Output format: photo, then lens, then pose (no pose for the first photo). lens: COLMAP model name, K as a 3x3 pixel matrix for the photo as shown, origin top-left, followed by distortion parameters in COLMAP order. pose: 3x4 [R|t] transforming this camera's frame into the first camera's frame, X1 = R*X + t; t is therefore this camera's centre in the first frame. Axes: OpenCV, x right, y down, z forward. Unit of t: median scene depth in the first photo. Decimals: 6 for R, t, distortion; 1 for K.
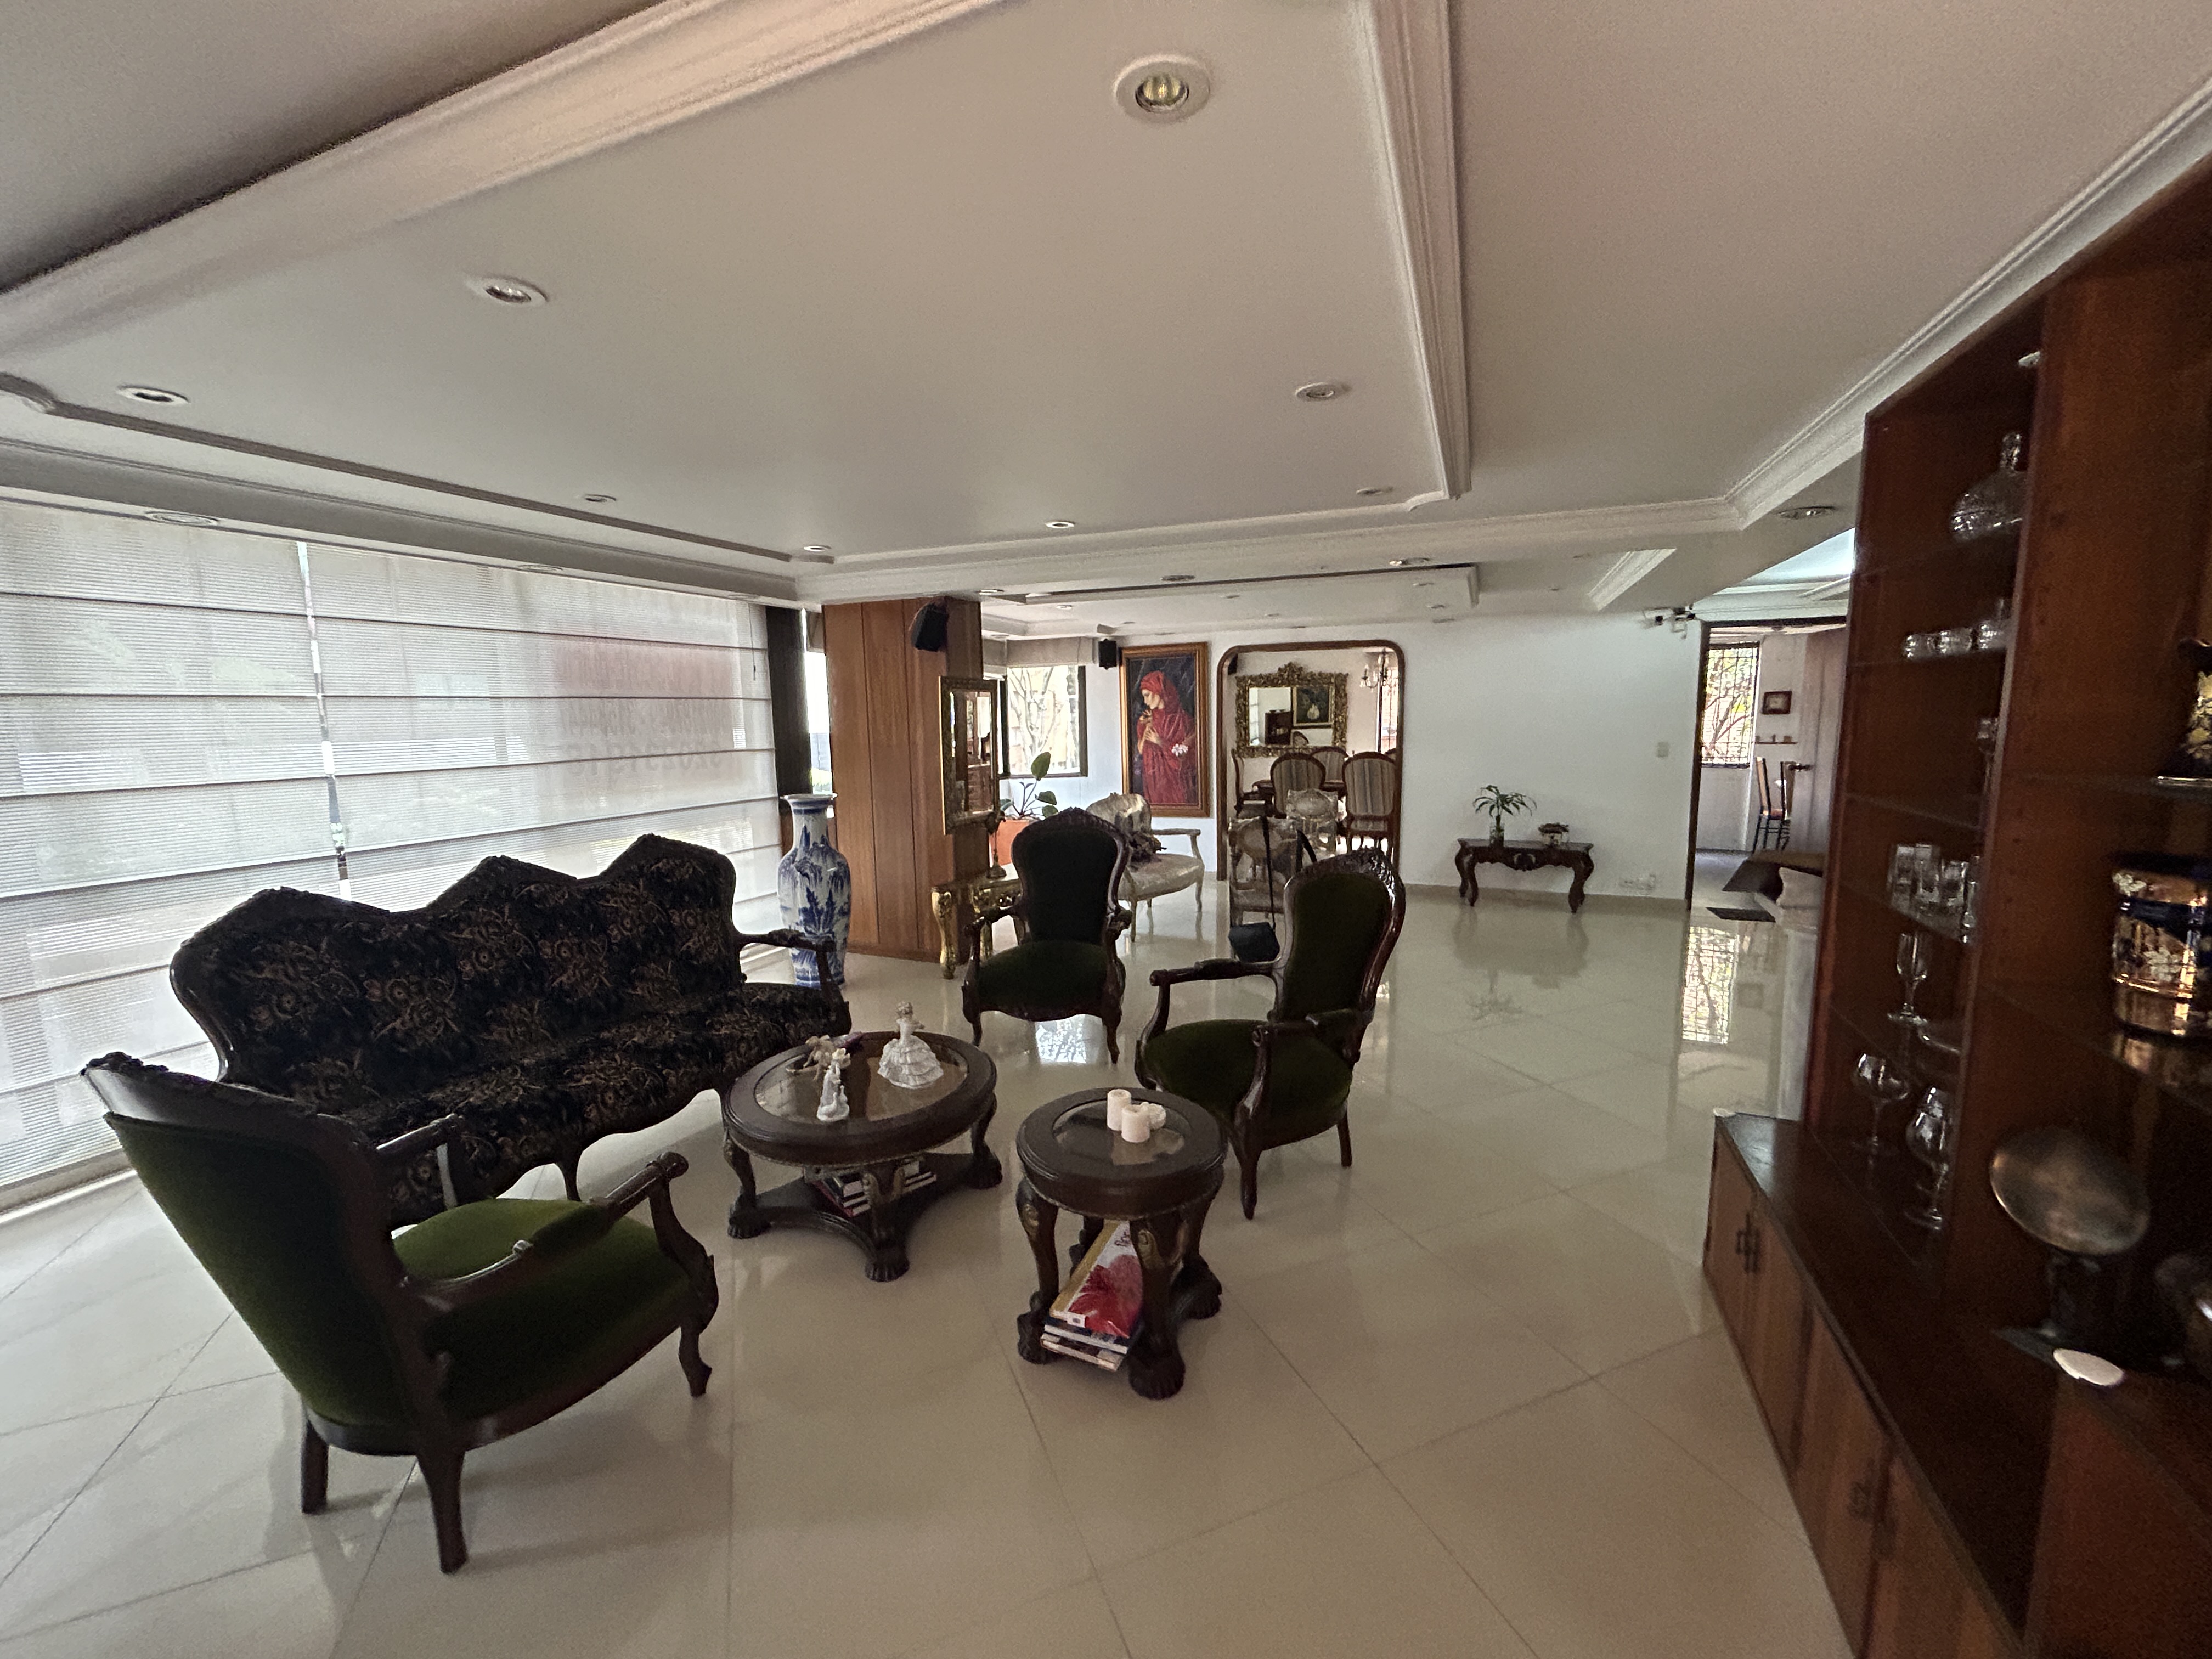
lens RADIAL K [[892.5, 0, 1106.9], [0, 892.5, 829.2], [0, 0, 1]] dist [-0.004361, 0.001188]
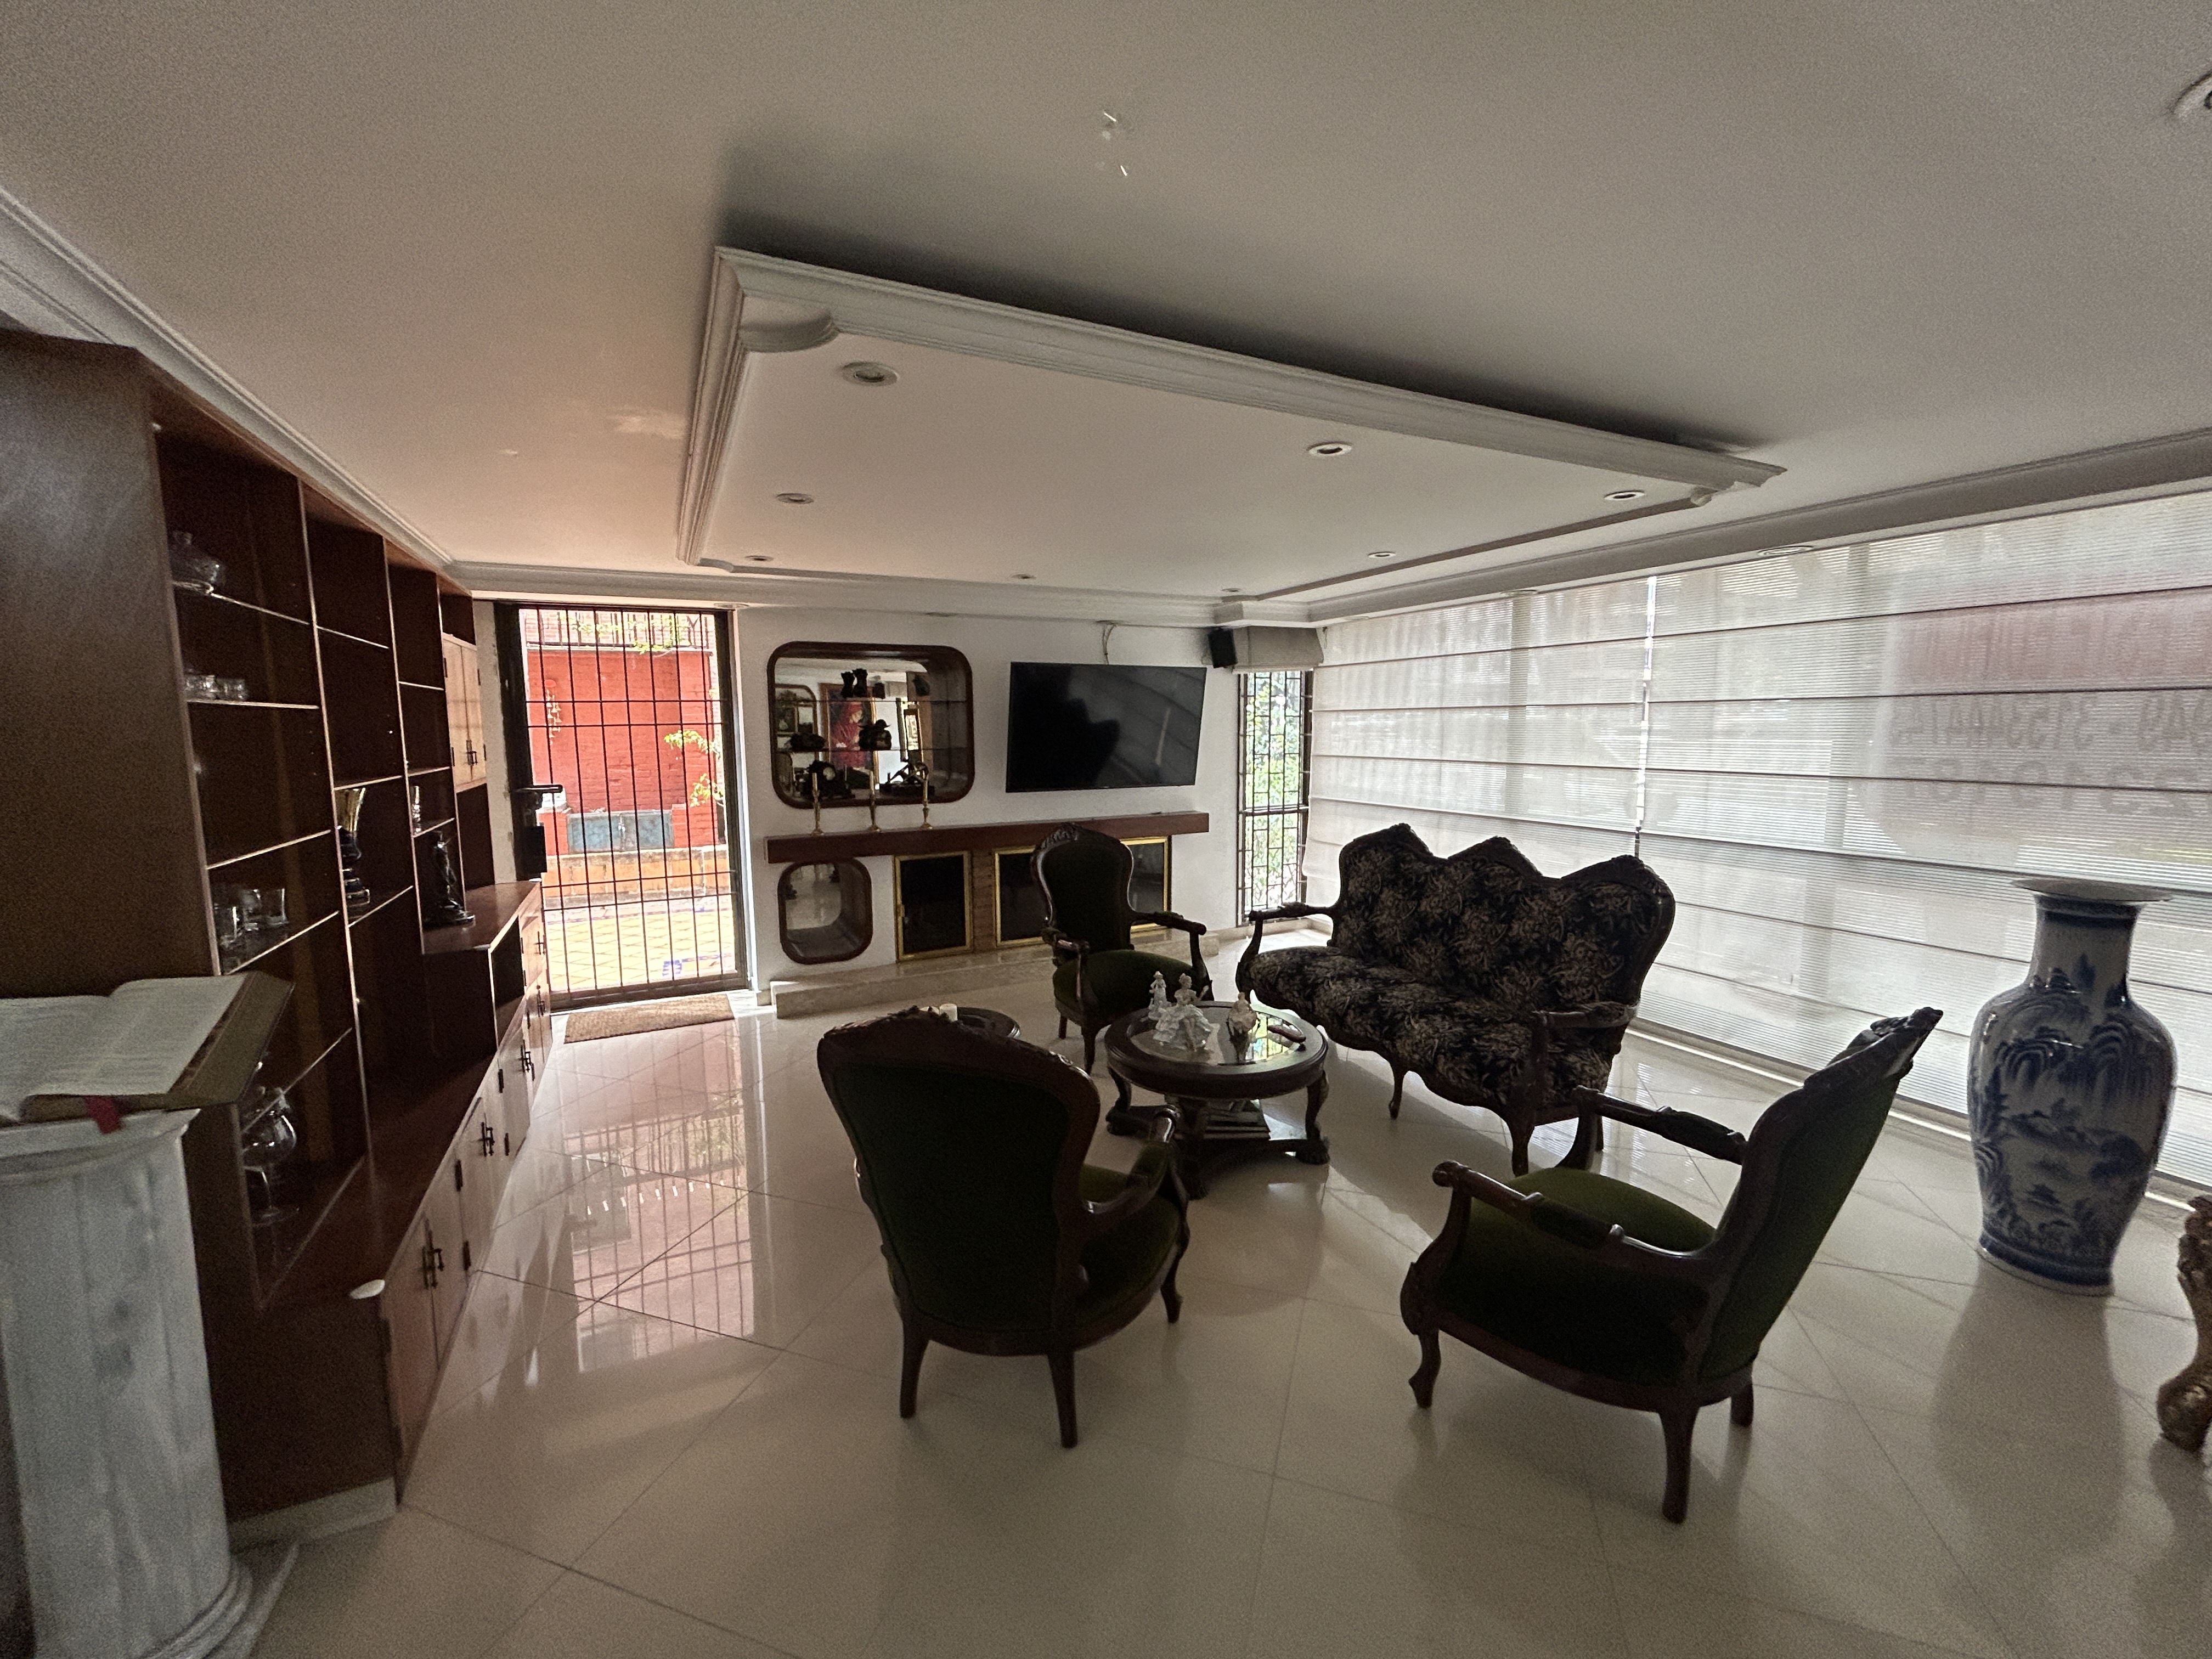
lens RADIAL K [[892.5, 0, 1108.5], [0, 892.5, 824.7], [0, 0, 1]] dist [-0.004361, 0.001188]
pose [[-0.654498, 0.102714, -0.749054, 0.505817], [-0.083606, 0.974821, 0.206724, -0.167537], [0.751427, 0.197926, -0.629430, 1.180295]]
